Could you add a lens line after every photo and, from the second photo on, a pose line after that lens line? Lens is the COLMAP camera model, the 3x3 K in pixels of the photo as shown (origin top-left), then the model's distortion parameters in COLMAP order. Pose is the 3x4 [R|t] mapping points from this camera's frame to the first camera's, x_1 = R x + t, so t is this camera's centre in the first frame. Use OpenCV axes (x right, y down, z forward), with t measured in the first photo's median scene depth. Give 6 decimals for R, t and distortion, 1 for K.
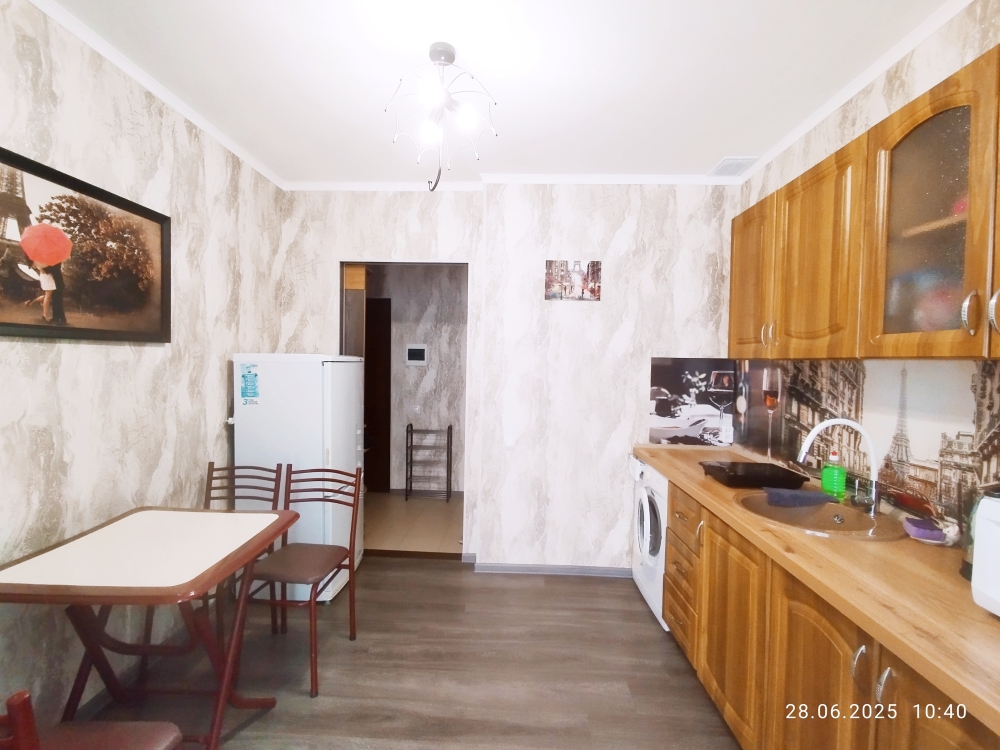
lens RADIAL K [[459.1, 0, 491.7], [0, 459.1, 378.9], [0, 0, 1]] dist [0.000648, -0.000025]
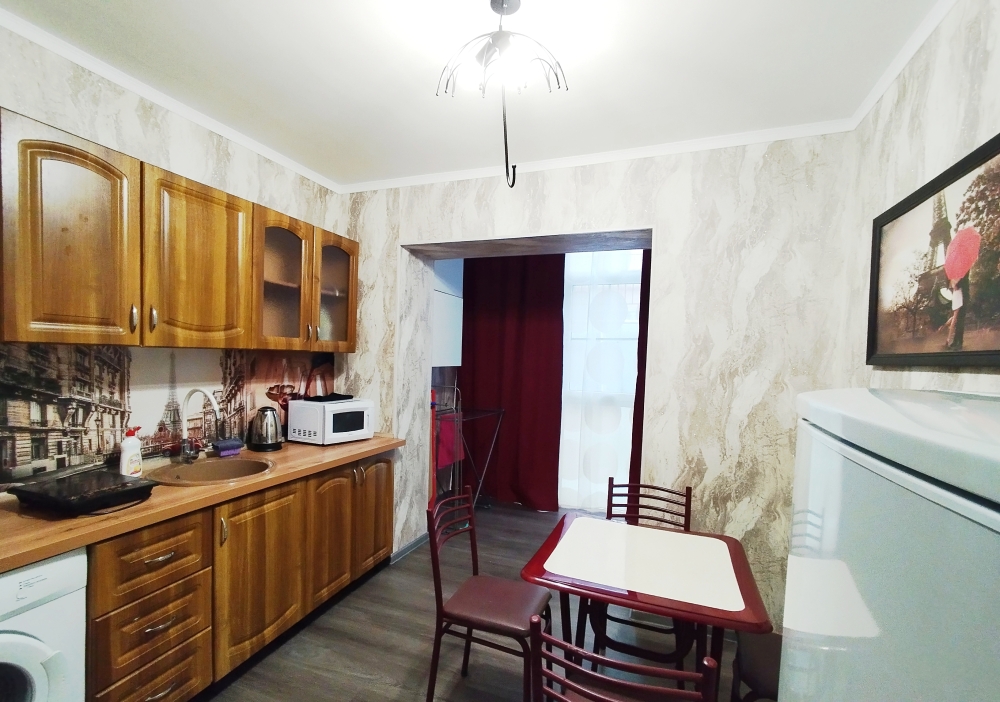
lens RADIAL K [[459.9, 0, 517.4], [0, 459.9, 376.6], [0, 0, 1]] dist [-0.005544, -0.000427]
pose [[-0.963144, -0.062692, 0.261577, -0.364853], [-0.040954, 0.995300, 0.087750, -0.096048], [-0.265849, 0.073803, -0.961185, 1.724889]]
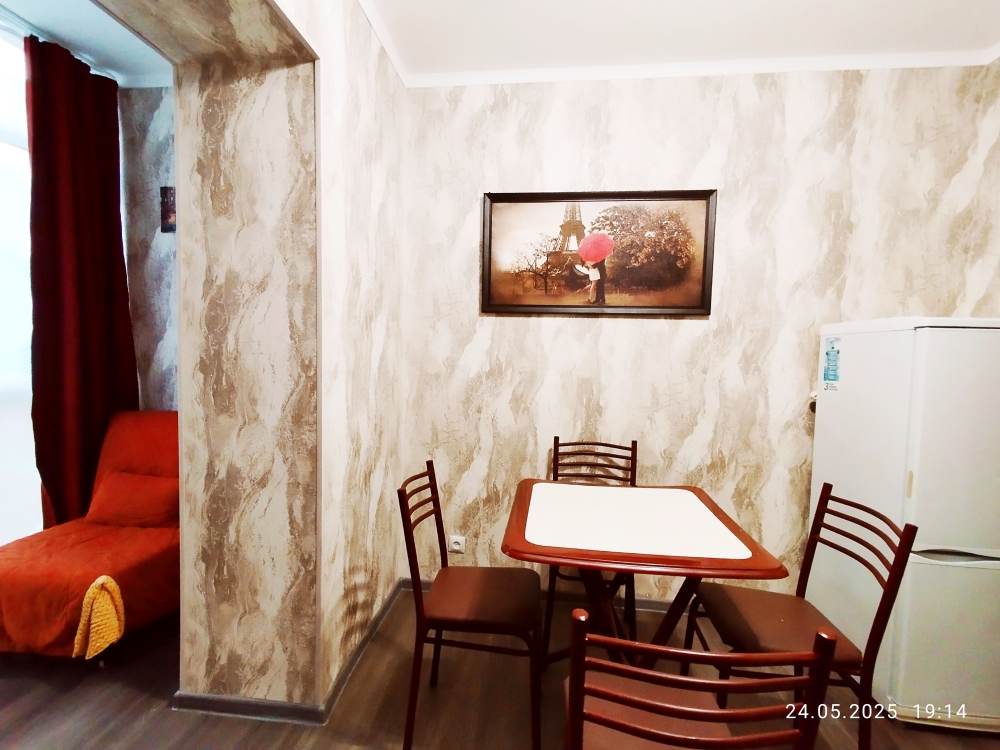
lens RADIAL K [[459.1, 0, 500.4], [0, 459.1, 380.5], [0, 0, 1]] dist [0.000648, -0.000025]
pose [[-0.069240, 0.041456, -0.996738, 0.398765], [-0.066627, 0.996713, 0.046084, 0.057093], [0.995373, 0.069600, -0.066250, 0.710213]]
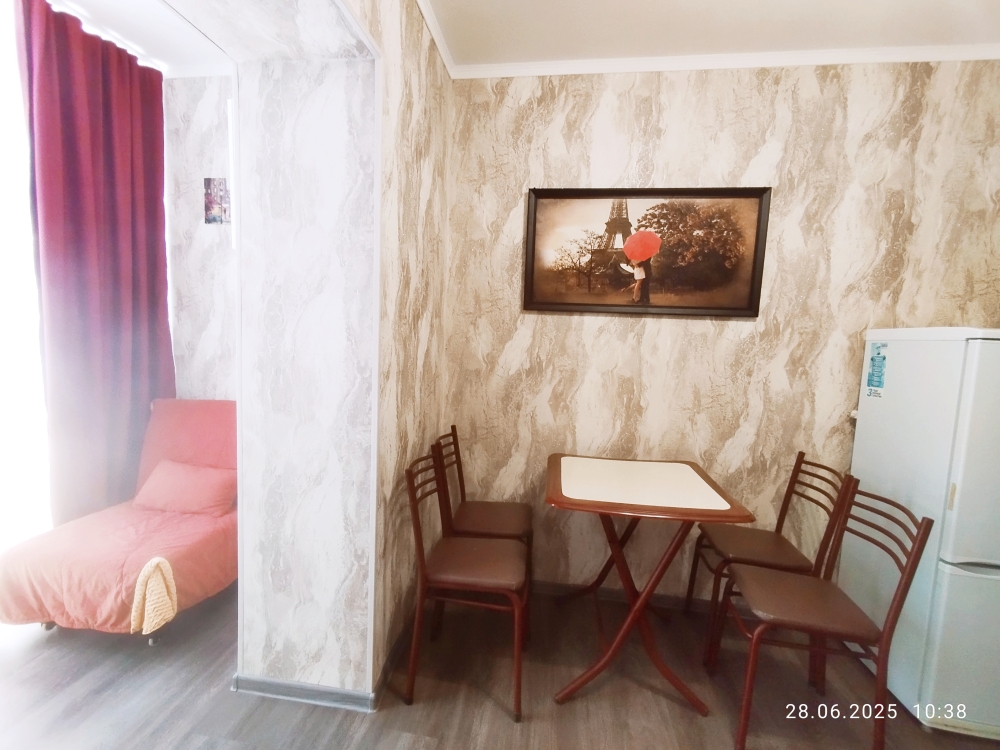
lens RADIAL K [[459.1, 0, 499.0], [0, 459.1, 380.3], [0, 0, 1]] dist [0.000648, -0.000025]
pose [[-0.101877, 0.078046, -0.991731, 0.406071], [-0.084259, 0.992658, 0.086775, 0.021150], [0.991222, 0.092402, -0.094553, 0.634263]]
